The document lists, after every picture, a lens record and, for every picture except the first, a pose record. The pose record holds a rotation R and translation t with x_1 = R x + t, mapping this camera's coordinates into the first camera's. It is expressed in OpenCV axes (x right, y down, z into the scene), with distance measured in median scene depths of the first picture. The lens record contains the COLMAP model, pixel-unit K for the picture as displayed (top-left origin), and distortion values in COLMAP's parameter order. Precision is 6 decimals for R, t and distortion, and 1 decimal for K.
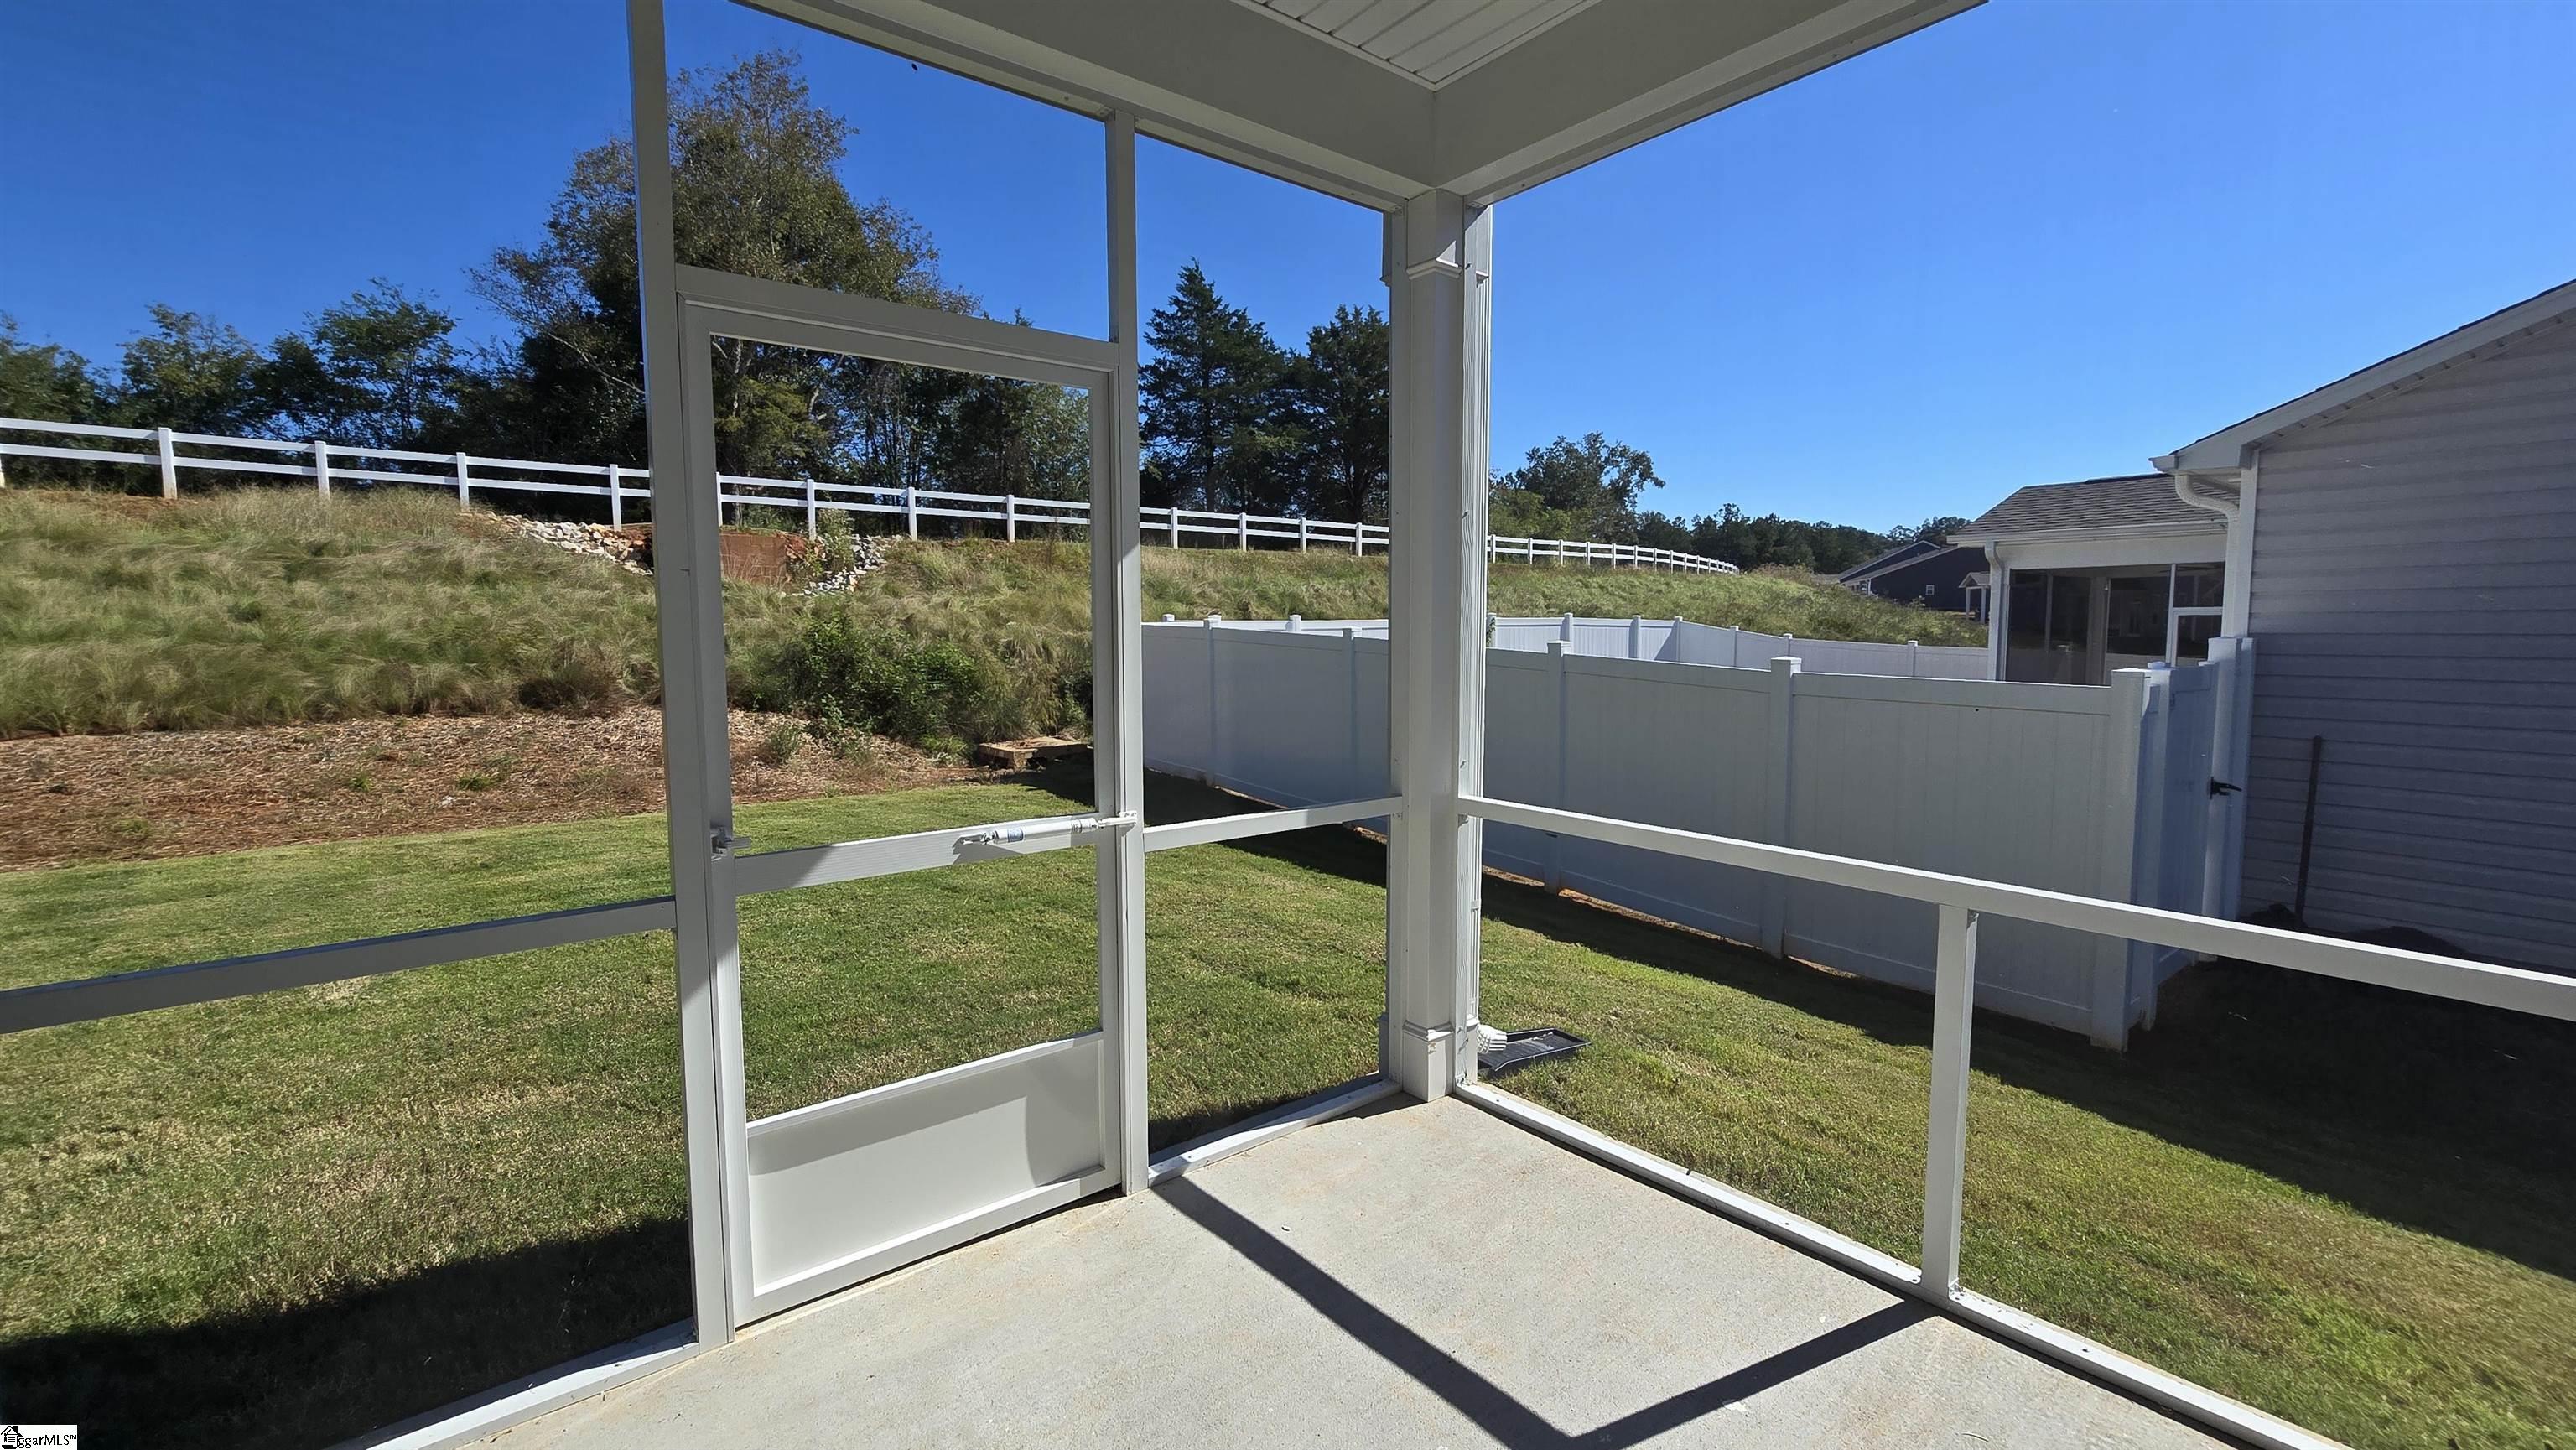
lens RADIAL K [[1049.4, 0, 1281.5], [0, 1049.4, 713.2], [0, 0, 1]] dist [-0.002972, 0.000025]
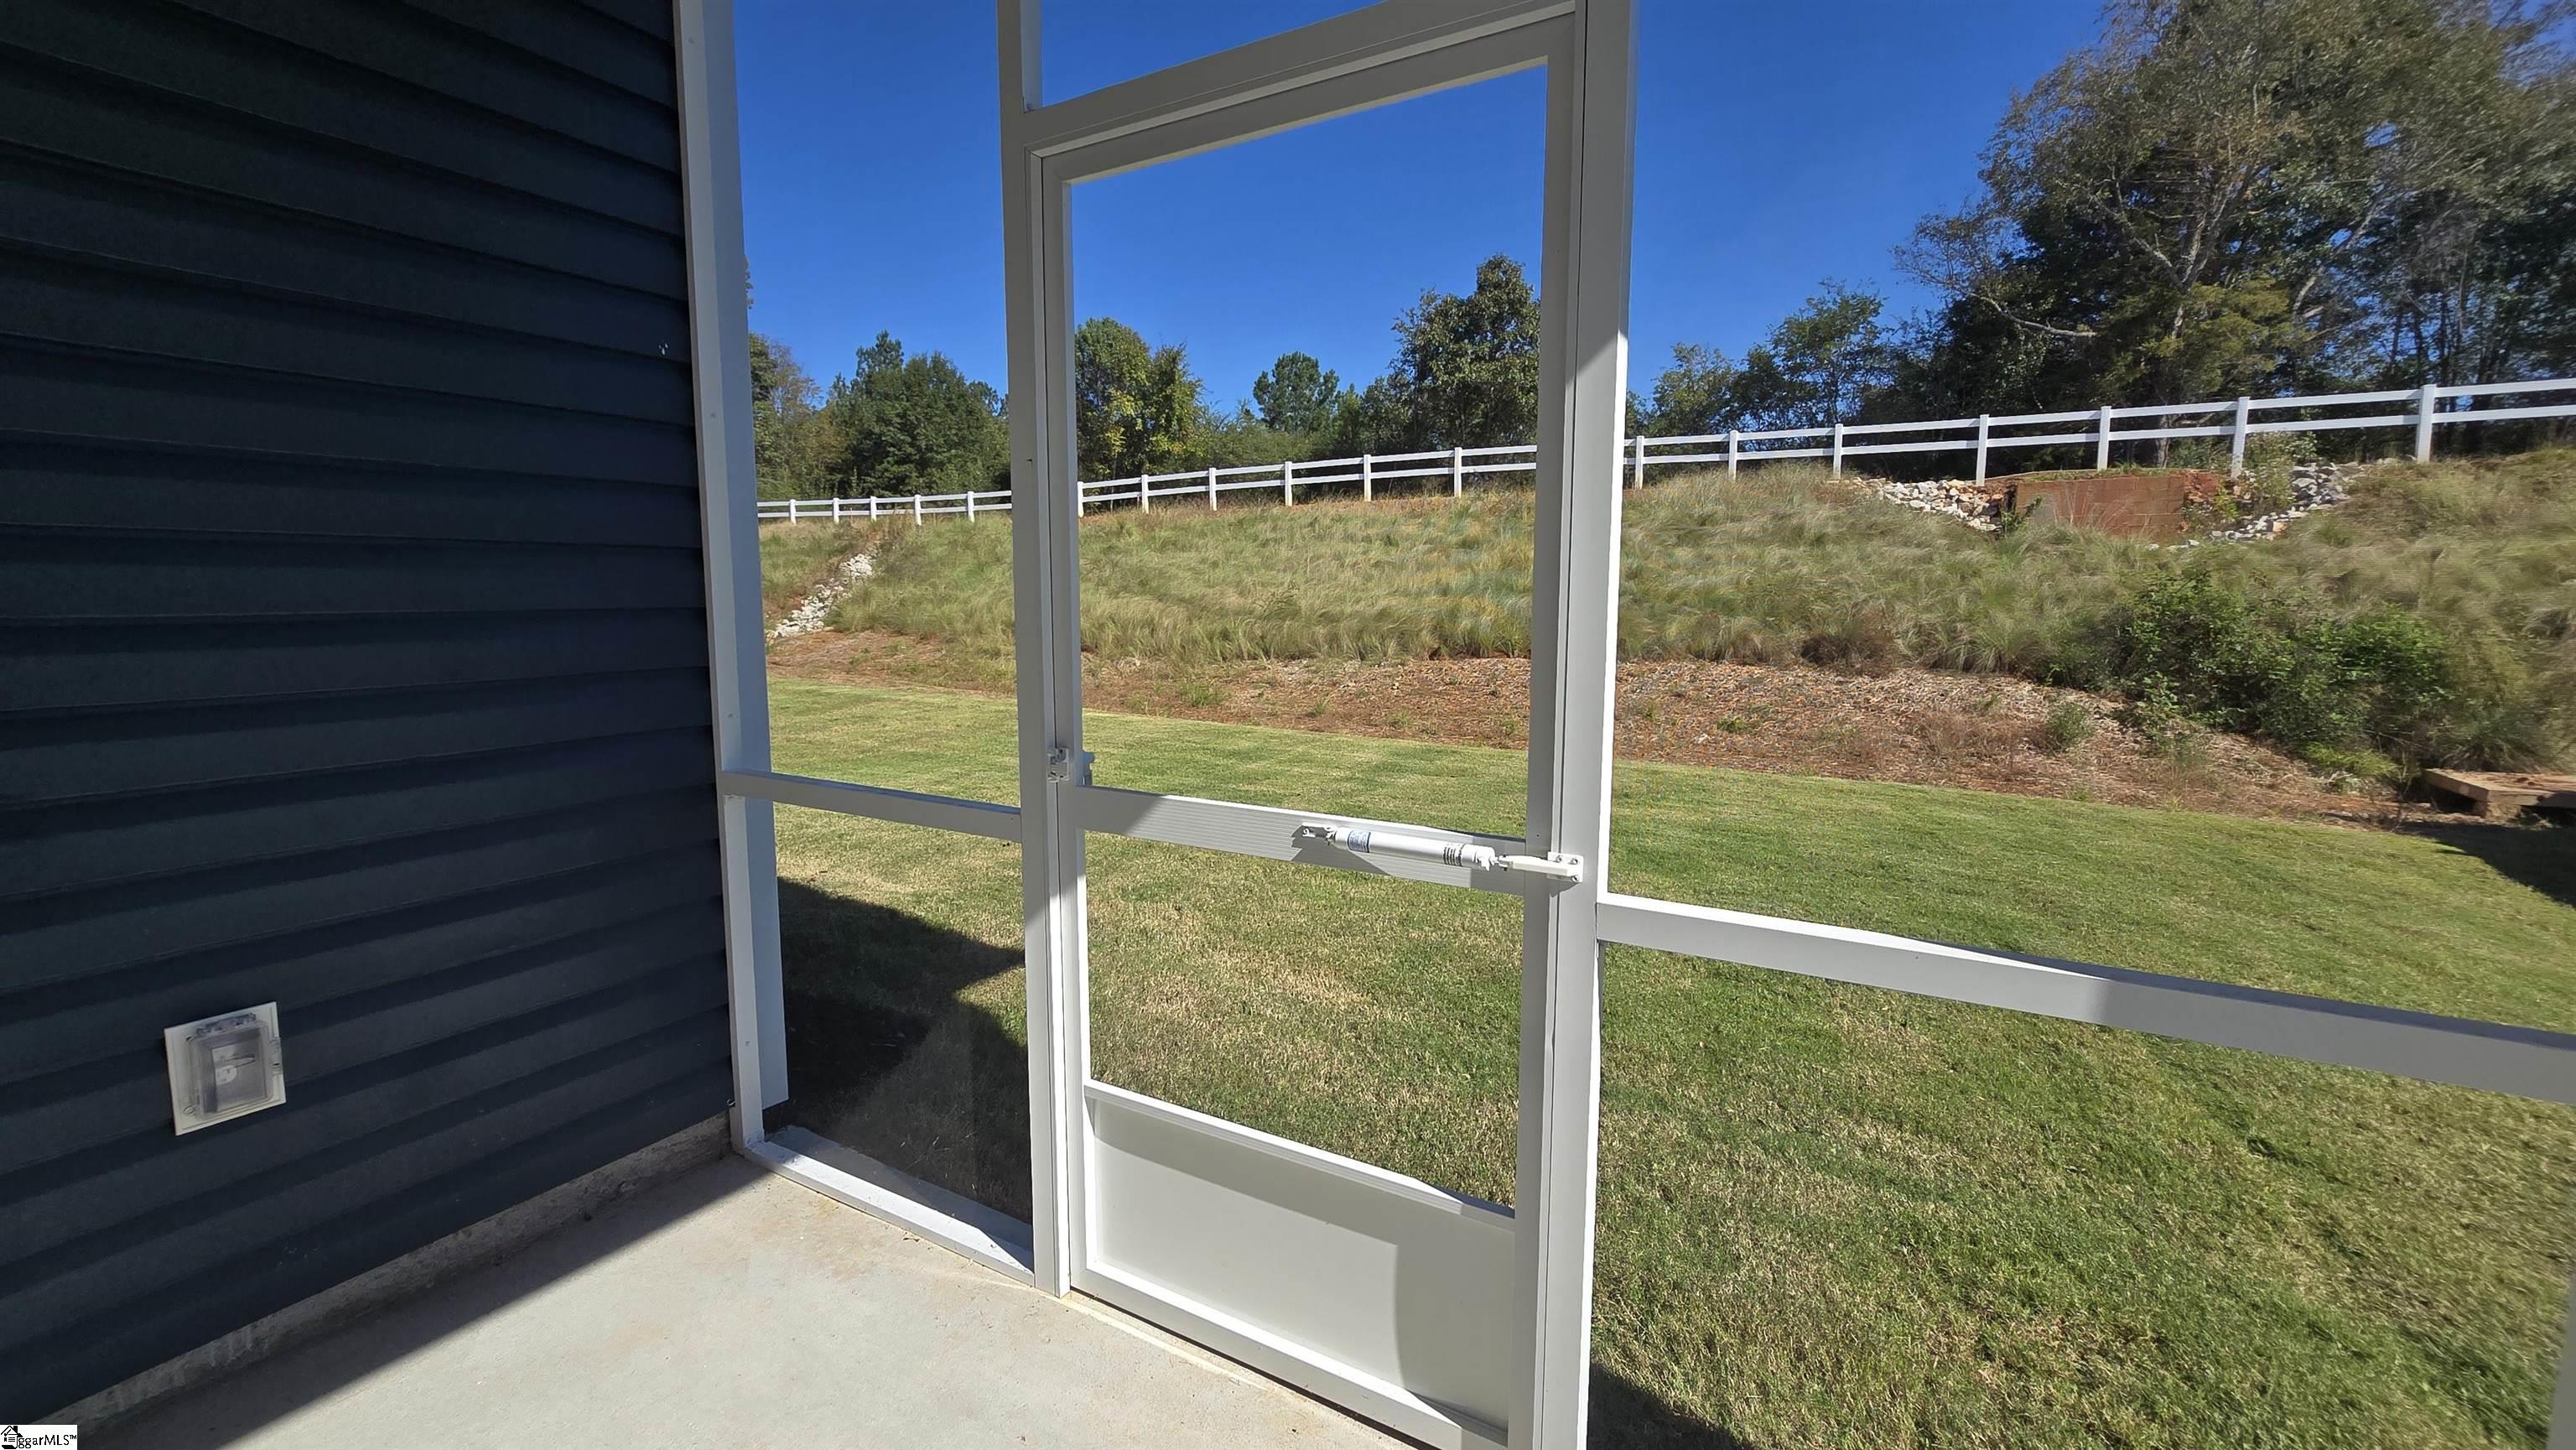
lens RADIAL K [[1049.4, 0, 1281.5], [0, 1049.4, 713.2], [0, 0, 1]] dist [-0.002972, 0.000025]
pose [[0.361334, 0.112949, -0.925570, 0.048538], [-0.084000, 0.992543, 0.088329, -0.002239], [0.928645, 0.045831, 0.368127, 0.111469]]
